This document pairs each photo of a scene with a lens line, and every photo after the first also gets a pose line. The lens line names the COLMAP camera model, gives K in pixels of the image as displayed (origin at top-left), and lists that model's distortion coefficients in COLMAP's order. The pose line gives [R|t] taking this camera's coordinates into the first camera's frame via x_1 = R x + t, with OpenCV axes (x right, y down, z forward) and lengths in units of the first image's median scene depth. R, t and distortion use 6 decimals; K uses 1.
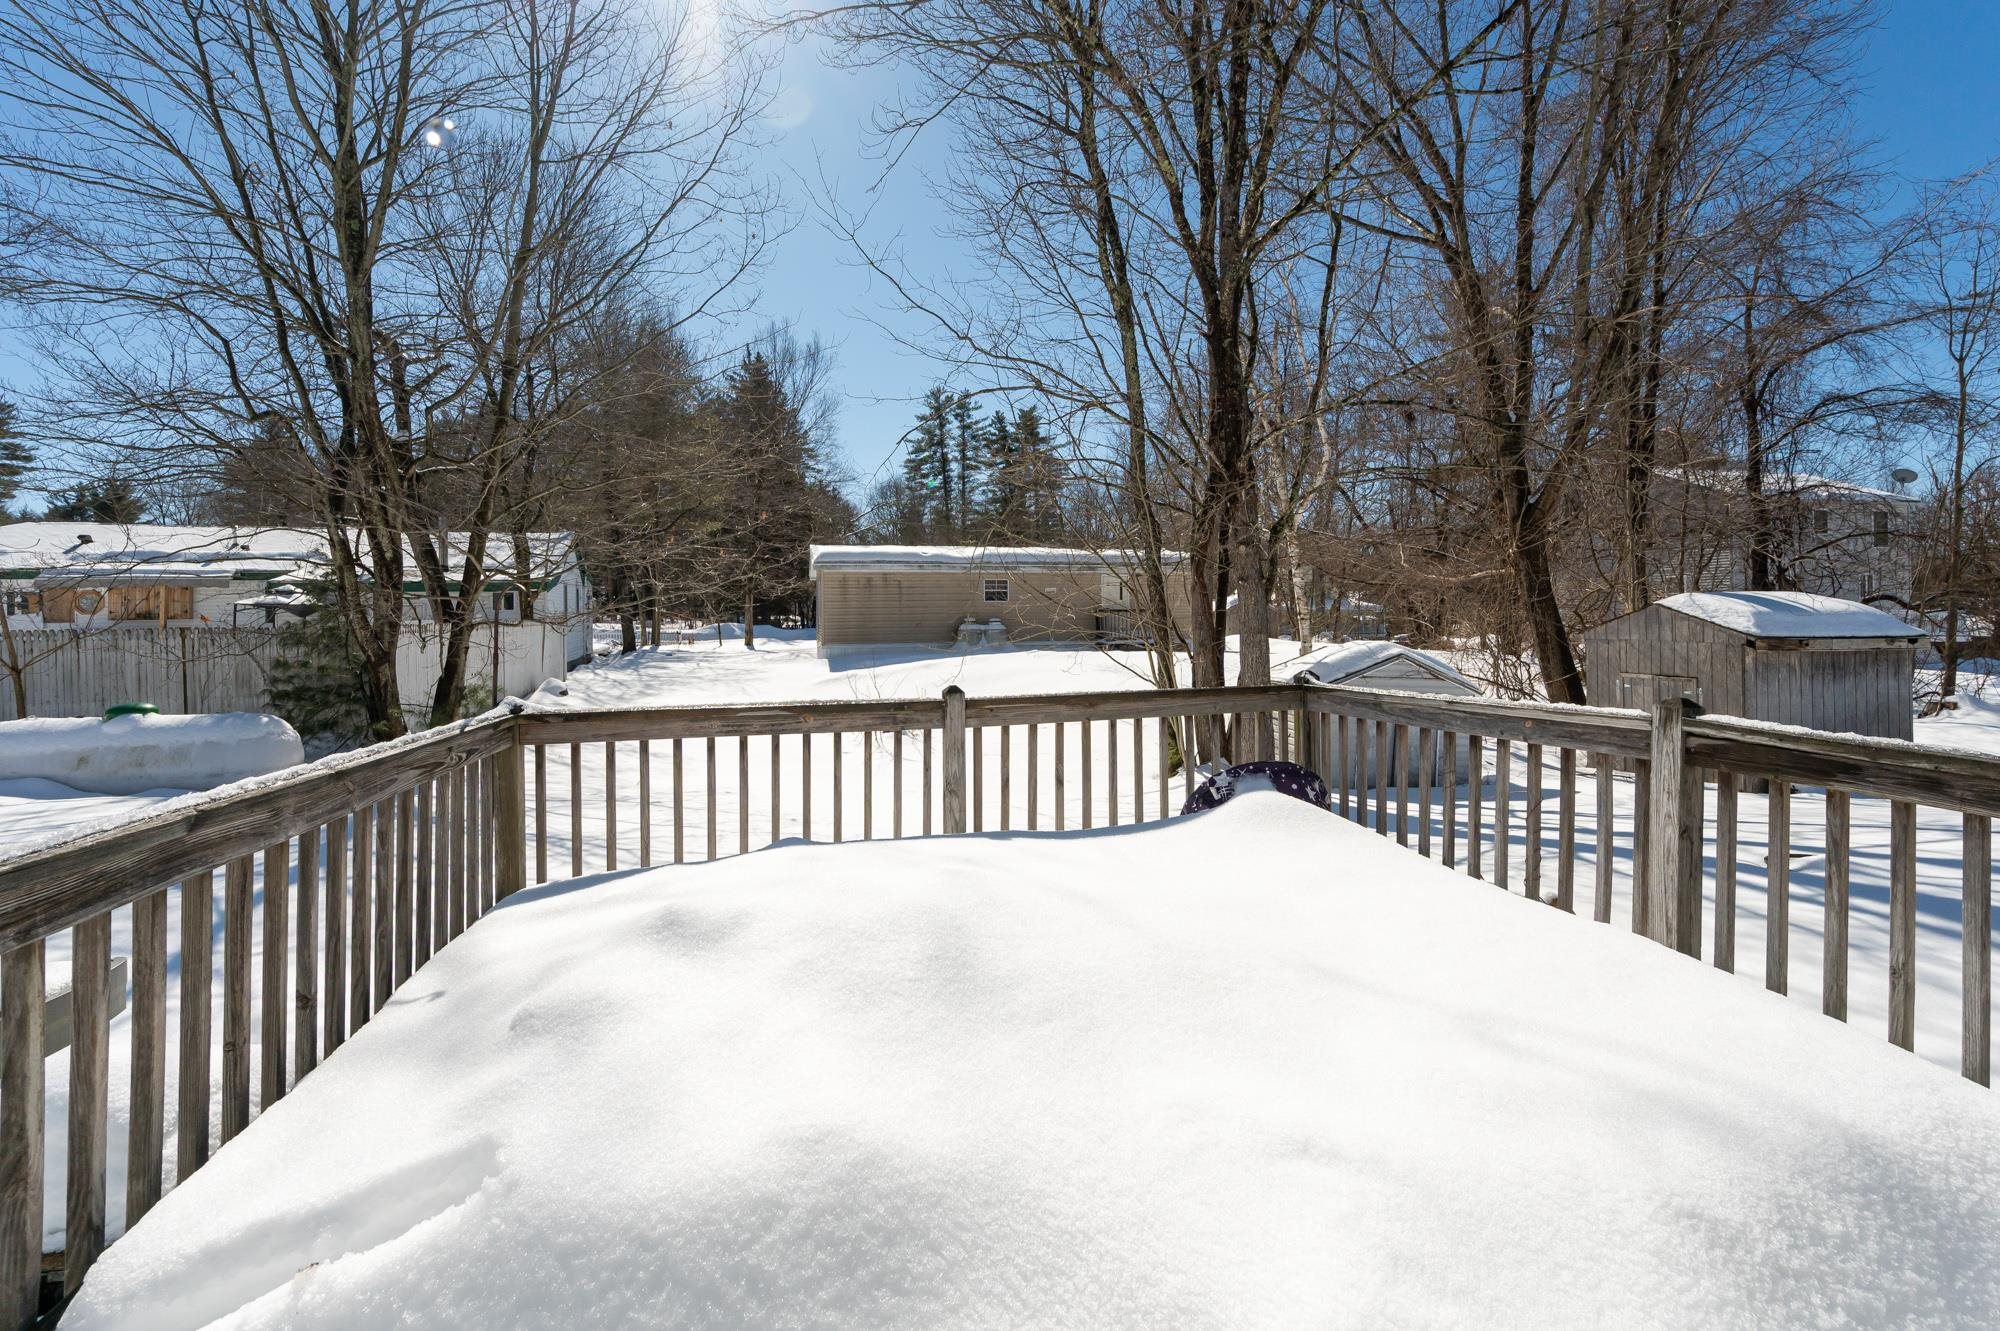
lens RADIAL K [[858.1, 0, 964.3], [0, 858.1, 602.5], [0, 0, 1]] dist [-0.003182, -0.000719]
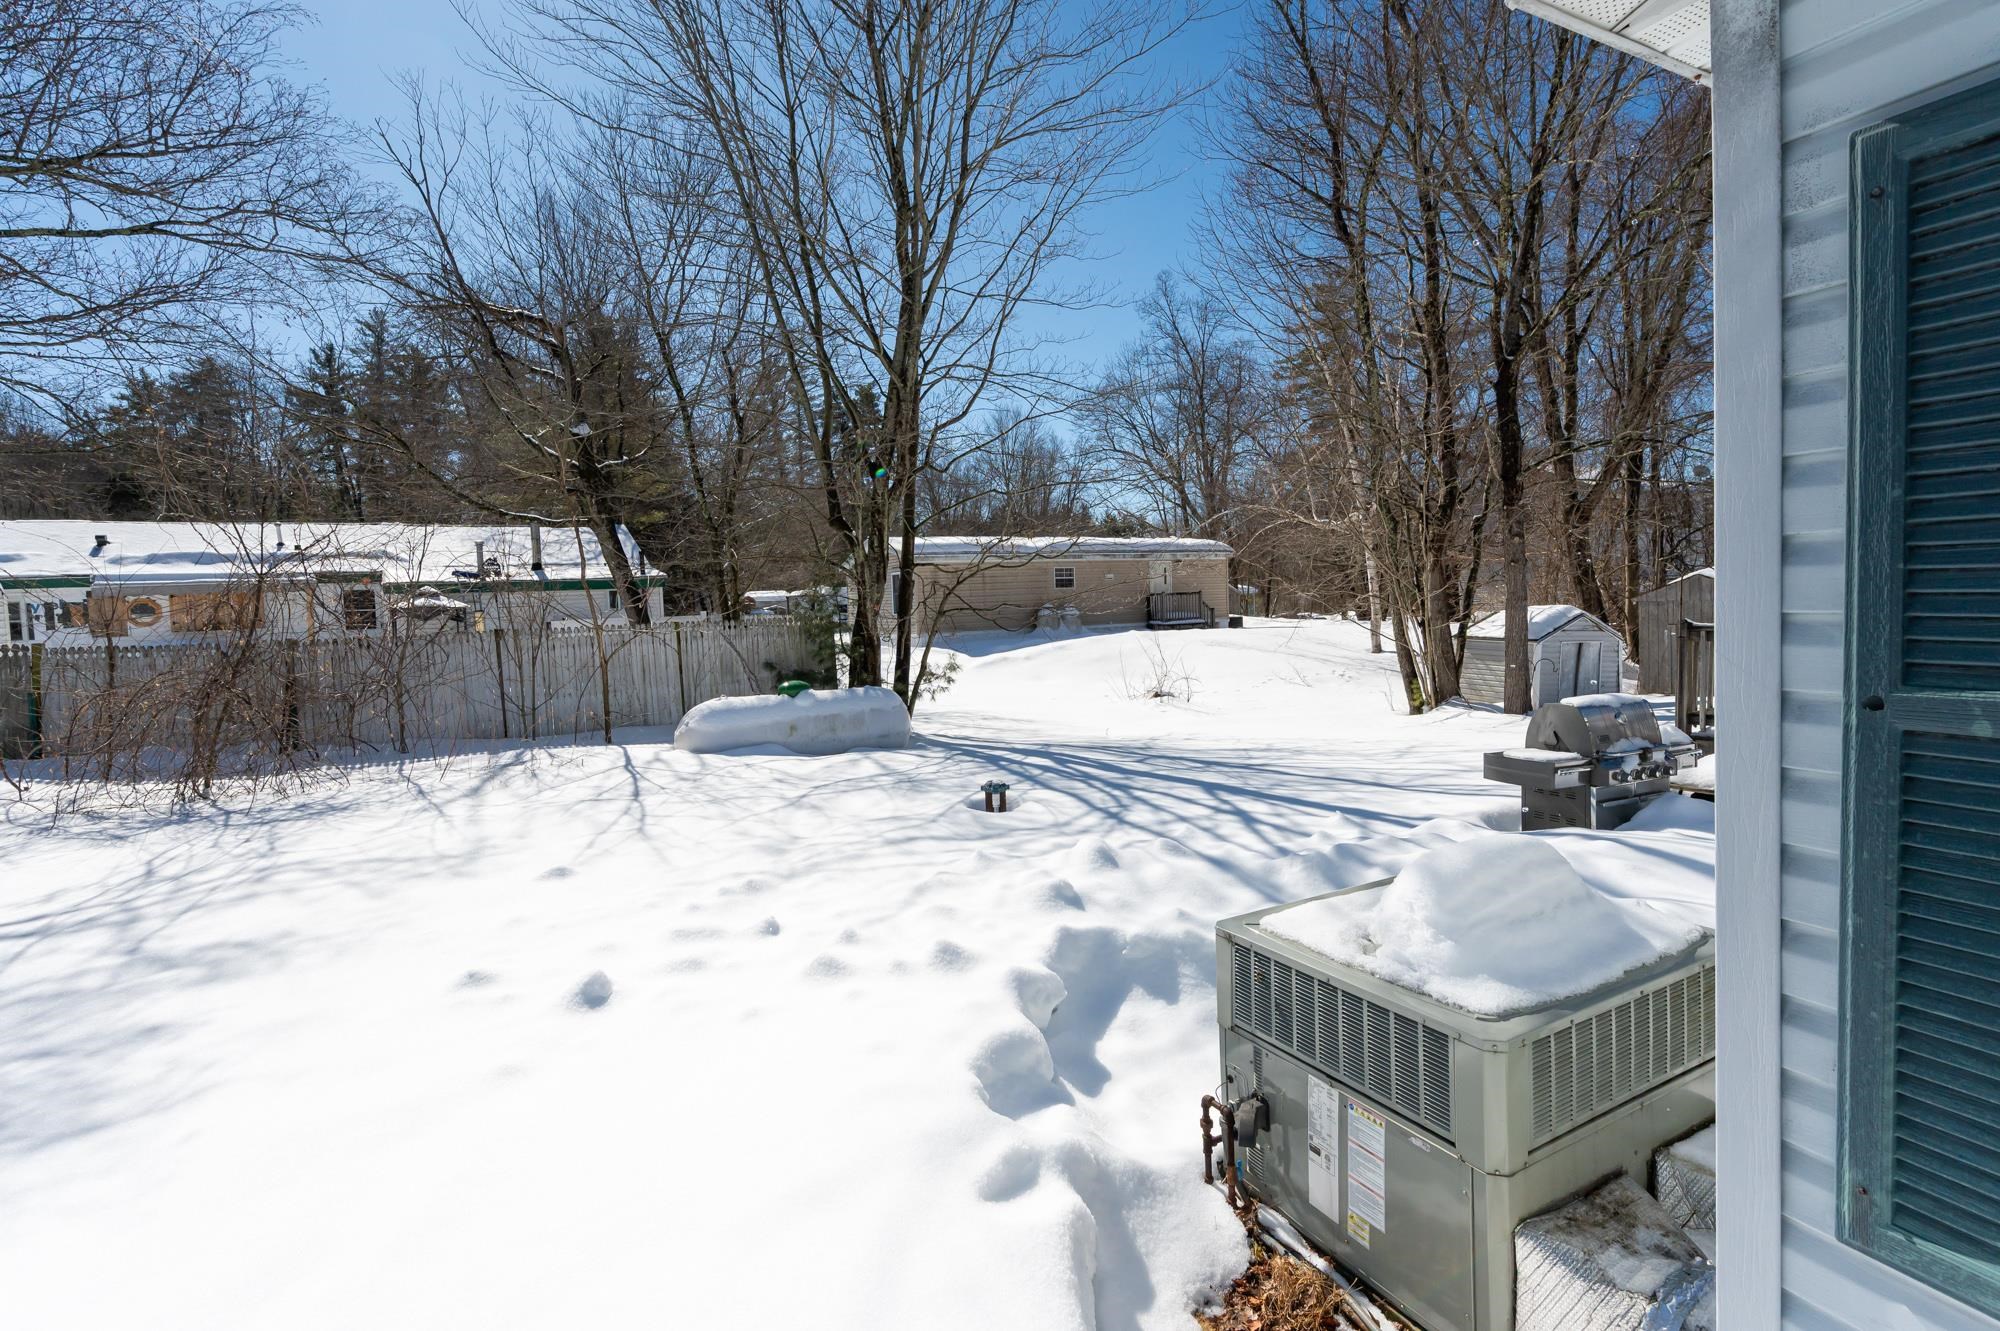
lens RADIAL K [[907.6, 0, 998.8], [0, 907.6, 651.1], [0, 0, 1]] dist [-0.012833, 0.000667]
pose [[0.972338, -0.039686, 0.230180, -0.373346], [0.024903, 0.997457, 0.066780, -0.000538], [-0.232245, -0.059201, 0.970854, -0.108247]]
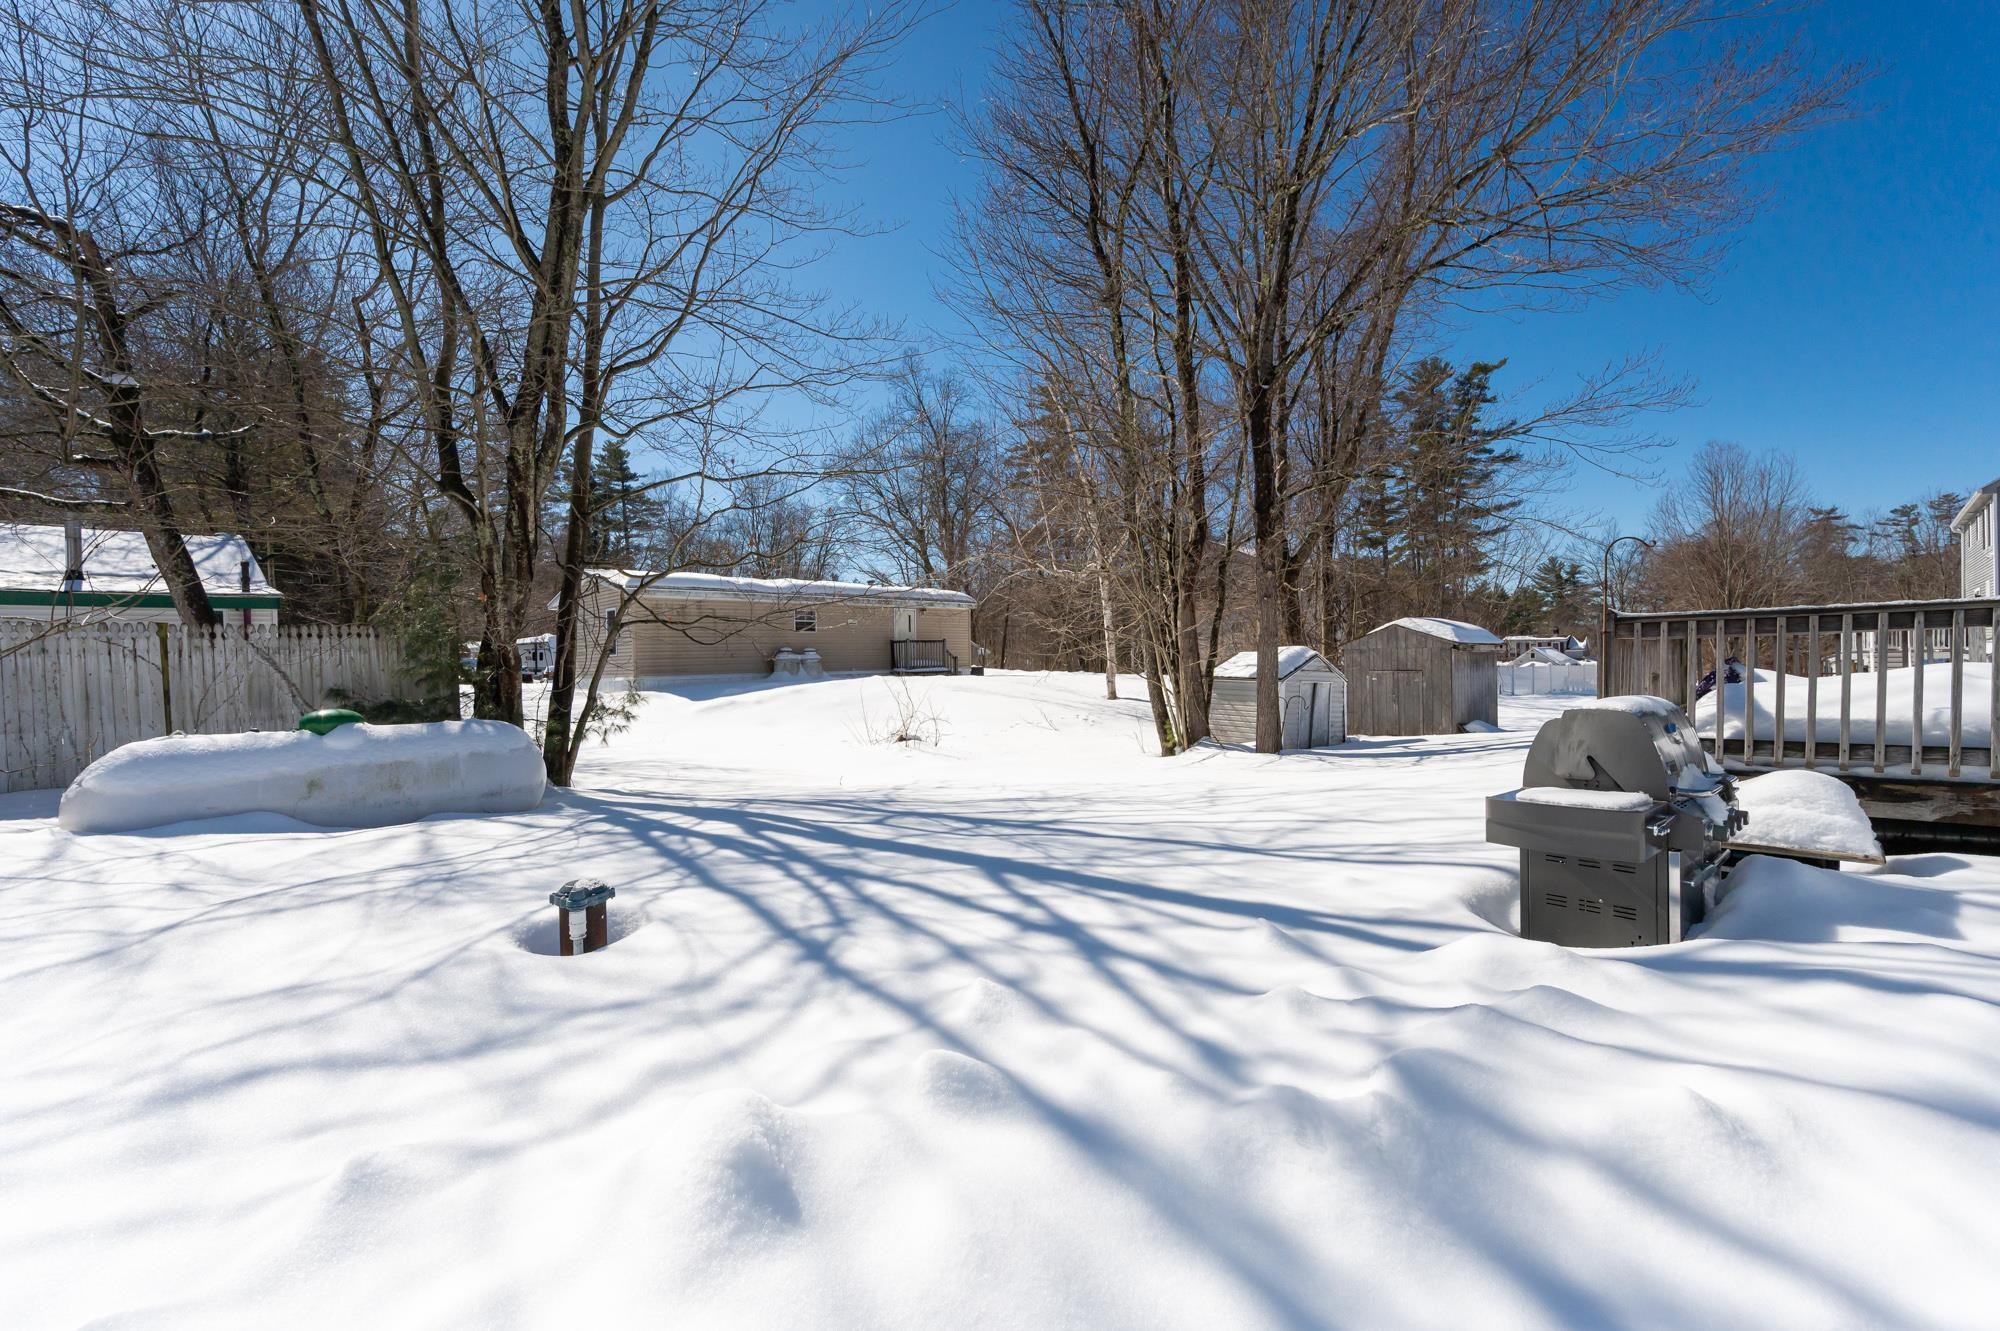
lens RADIAL K [[830.0, 0, 1003.6], [0, 830.0, 665.4], [0, 0, 1]] dist [-0.009513, 0.000443]
pose [[0.862636, -0.011085, 0.505704, -0.314976], [0.001590, 0.999814, 0.019203, 0.024739], [-0.505823, -0.015761, 0.862493, 0.031423]]
